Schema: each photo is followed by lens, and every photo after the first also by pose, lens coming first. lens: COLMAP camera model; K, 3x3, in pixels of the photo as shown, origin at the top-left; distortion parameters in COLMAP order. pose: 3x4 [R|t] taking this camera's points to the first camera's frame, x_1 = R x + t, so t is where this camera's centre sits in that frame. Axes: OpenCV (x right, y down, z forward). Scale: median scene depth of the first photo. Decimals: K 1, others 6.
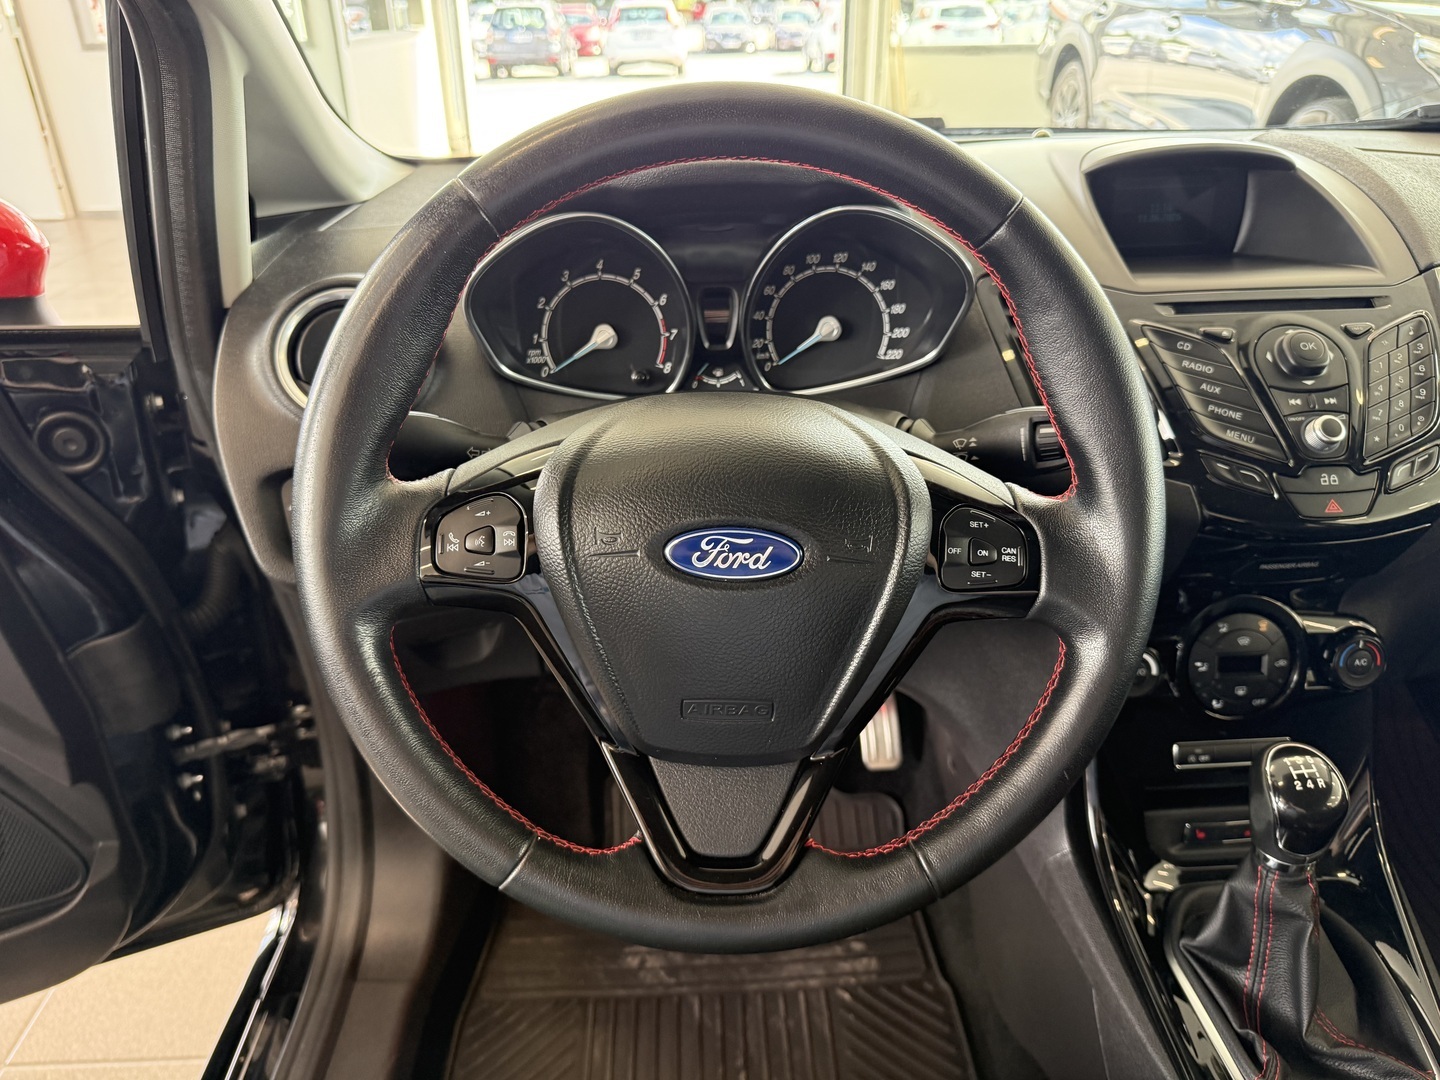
lens RADIAL K [[1082.8, 0, 720.0], [0, 1082.8, 540.0], [0, 0, 1]] dist [0.038056, -0.055556]
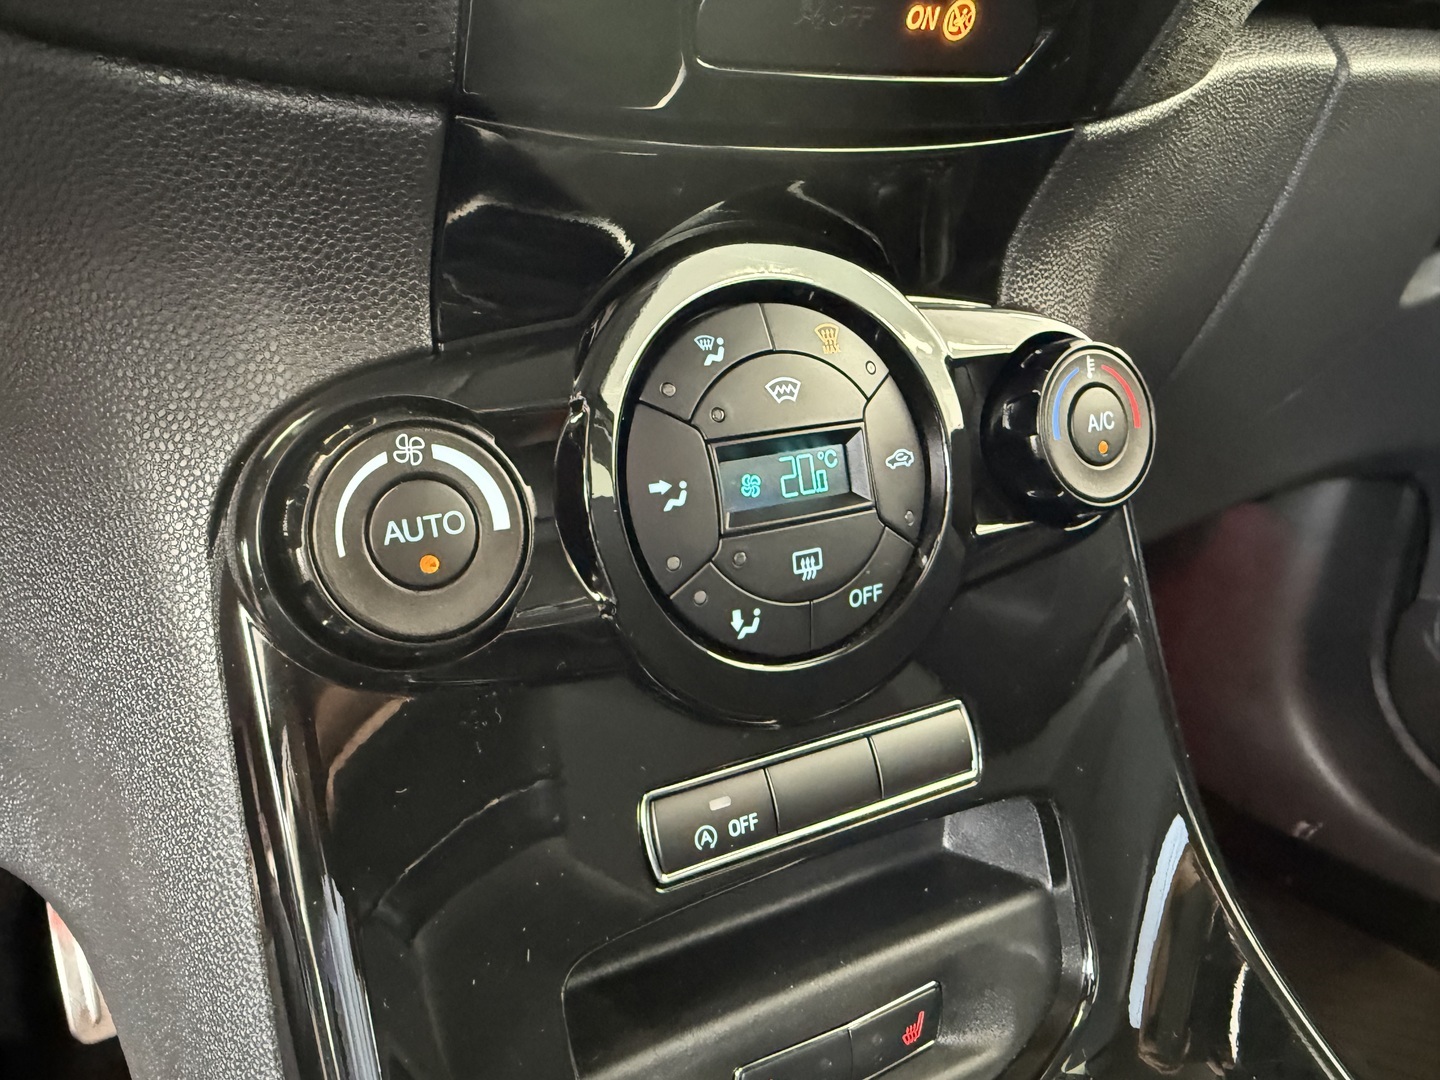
lens RADIAL K [[1162.9, 0, 720.0], [0, 1162.9, 540.0], [0, 0, 1]] dist [0.001855, 0.001691]
pose [[0.882456, -0.134317, 0.450811, 0.318872], [0.194294, 0.976873, -0.089271, 0.156063], [-0.428395, 0.166368, 0.888144, 0.734841]]
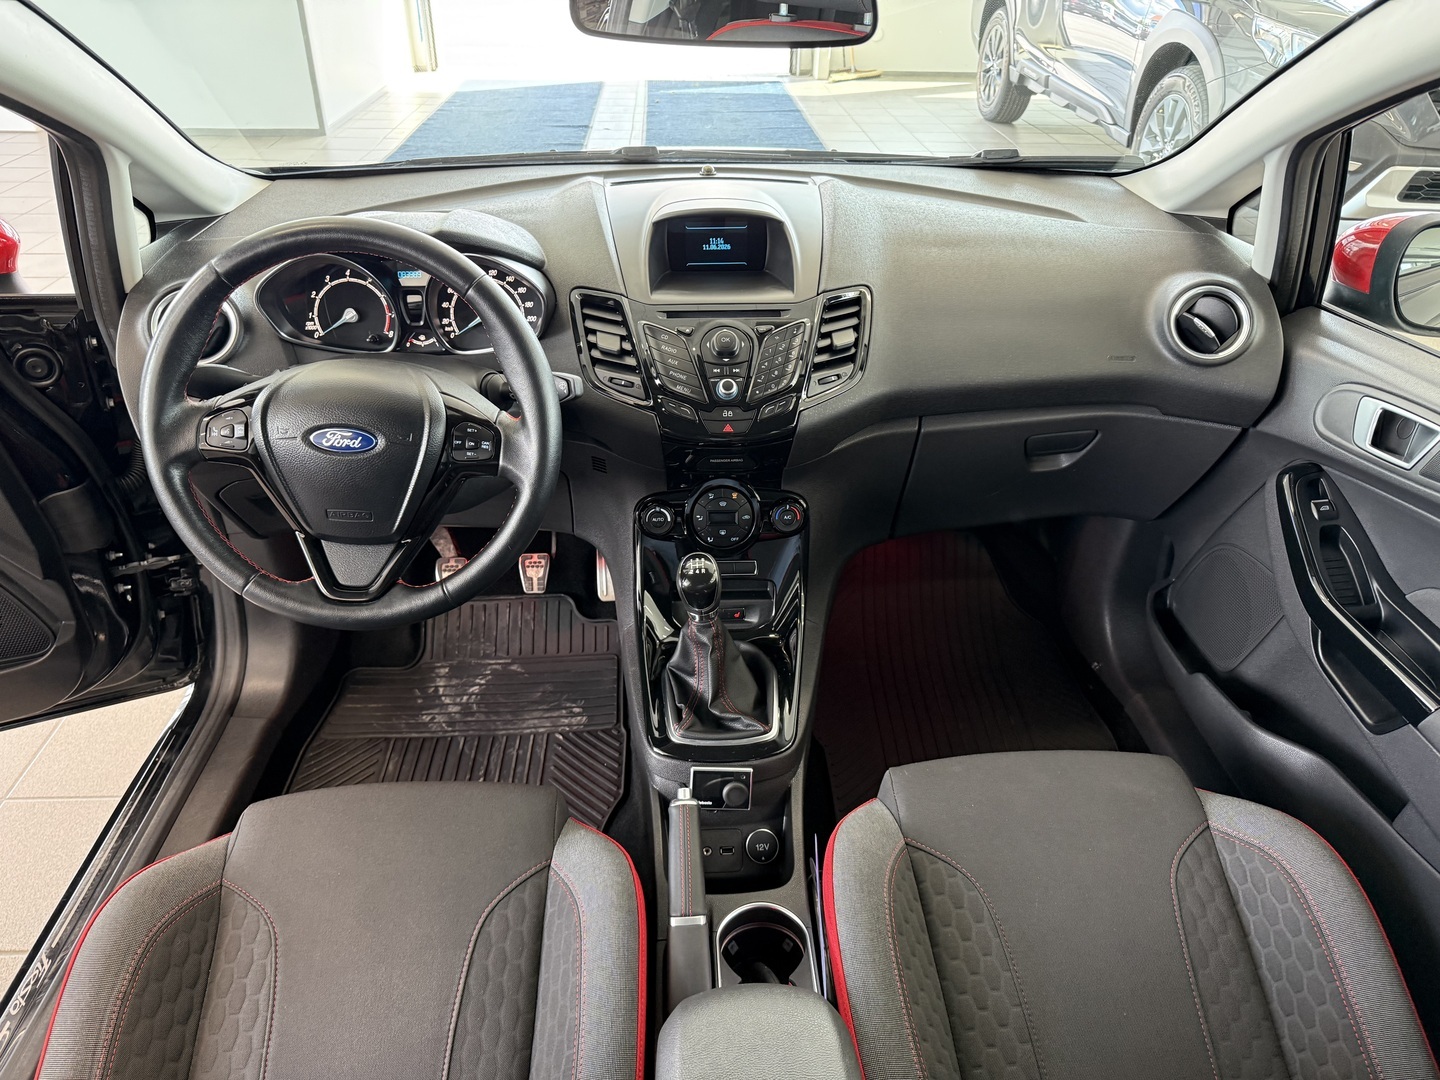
lens RADIAL K [[1017.7, 0, 720.0], [0, 1017.7, 540.0], [0, 0, 1]] dist [0.008674, -0.047777]
pose [[0.998575, 0.023762, 0.047794, 0.396942], [-0.027890, 0.995760, 0.087656, 0.007170], [-0.045509, -0.088864, 0.995004, -0.635127]]
